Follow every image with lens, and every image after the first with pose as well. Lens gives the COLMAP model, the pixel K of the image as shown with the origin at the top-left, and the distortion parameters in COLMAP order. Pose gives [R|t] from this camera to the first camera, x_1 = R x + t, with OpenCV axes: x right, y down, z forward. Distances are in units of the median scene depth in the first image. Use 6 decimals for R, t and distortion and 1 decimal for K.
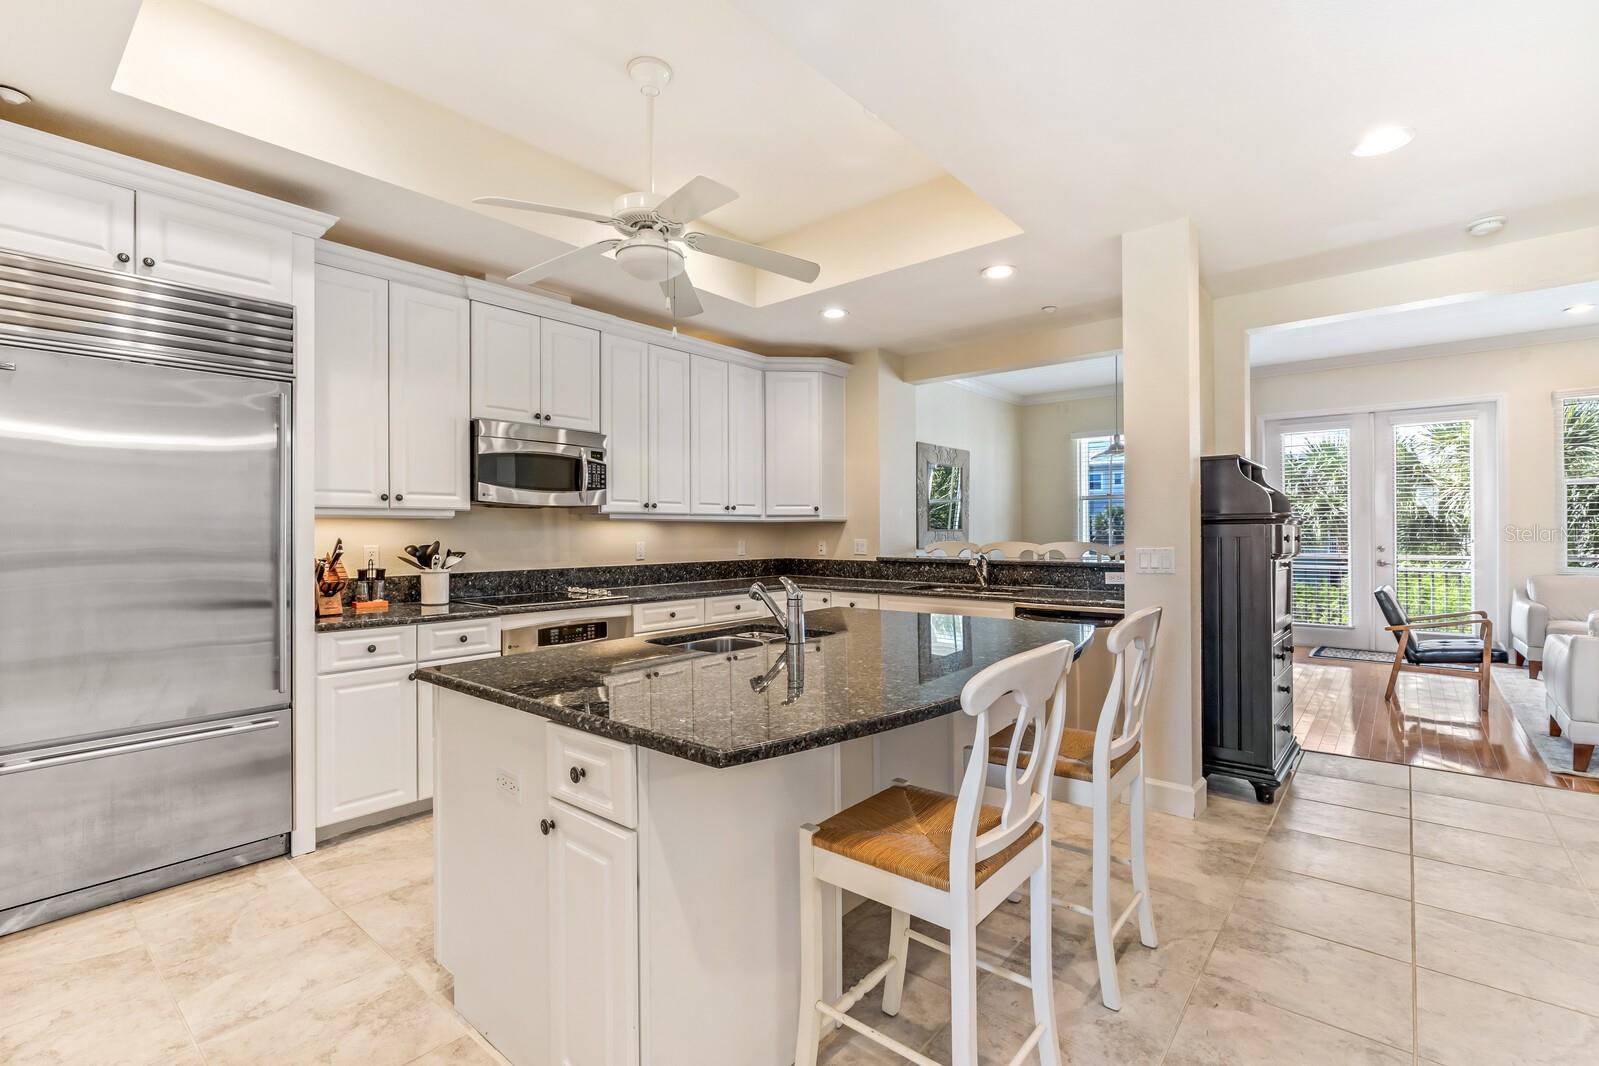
lens RADIAL K [[738.1, 0, 803.5], [0, 738.1, 527.6], [0, 0, 1]] dist [0.025578, -0.000039]
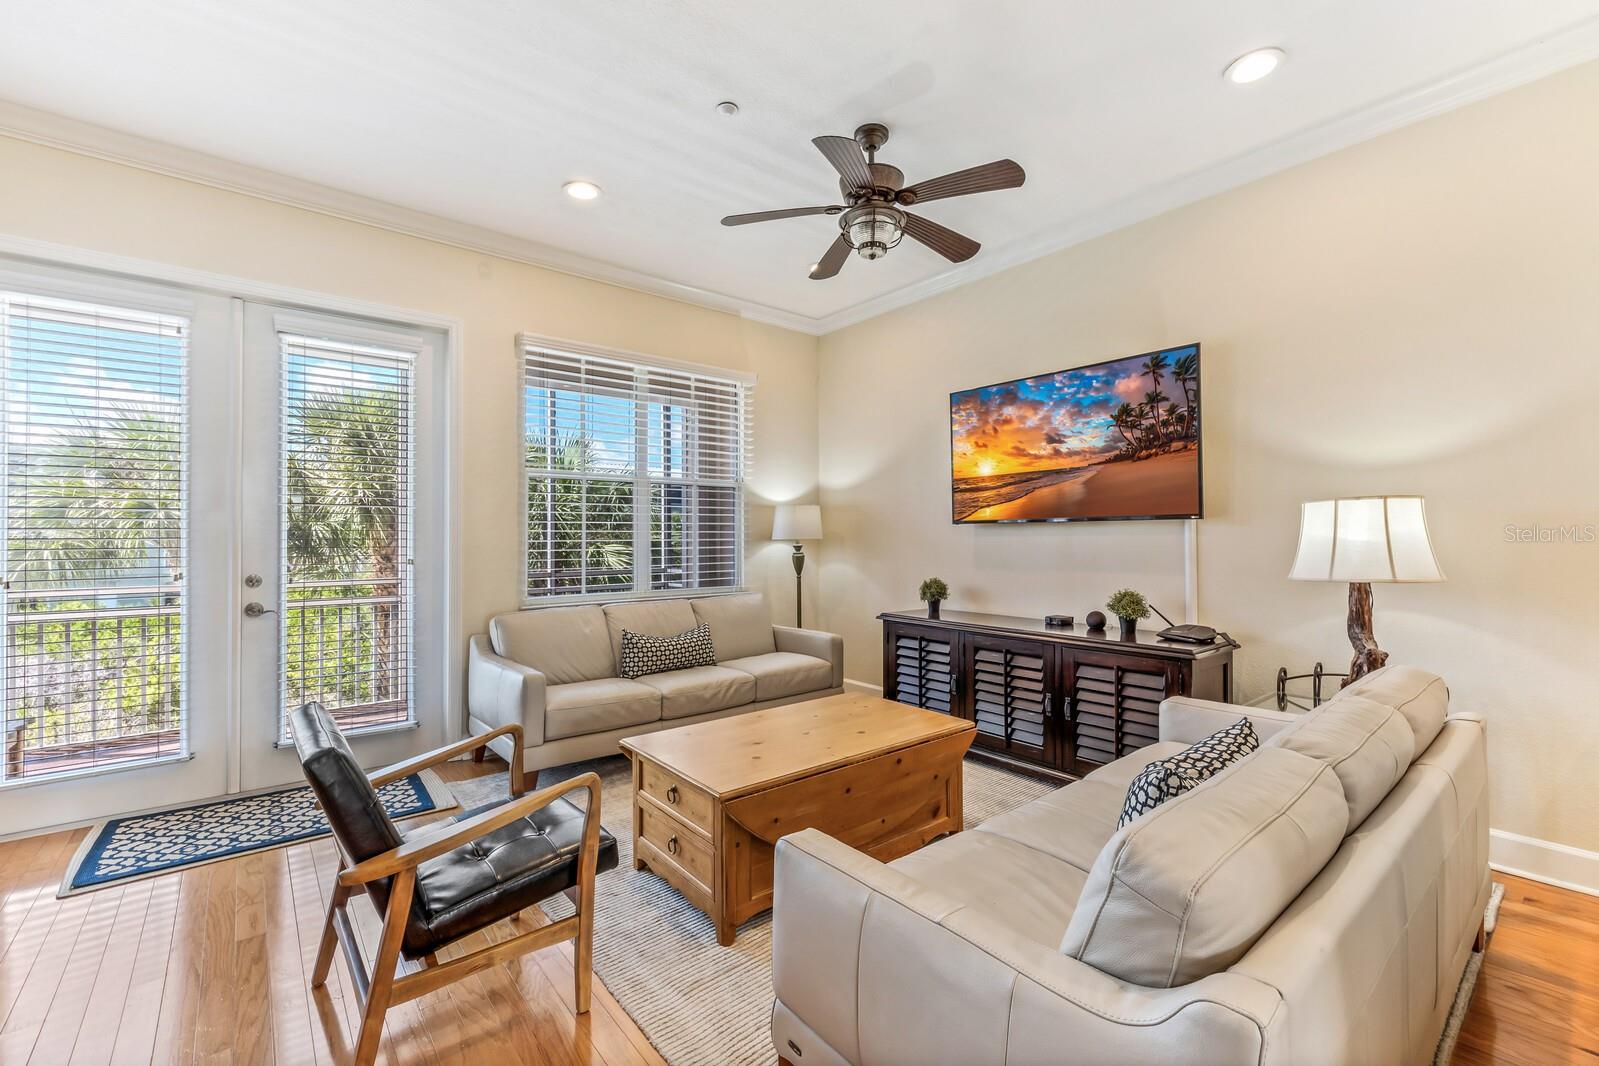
lens RADIAL K [[665.7, 0, 807.0], [0, 665.7, 547.1], [0, 0, 1]] dist [-0.008141, -0.000220]
pose [[0.173775, 0.006273, 0.984765, 0.558851], [-0.000920, 0.999980, -0.006208, 0.010953], [-0.984785, 0.000173, 0.173777, 0.781858]]
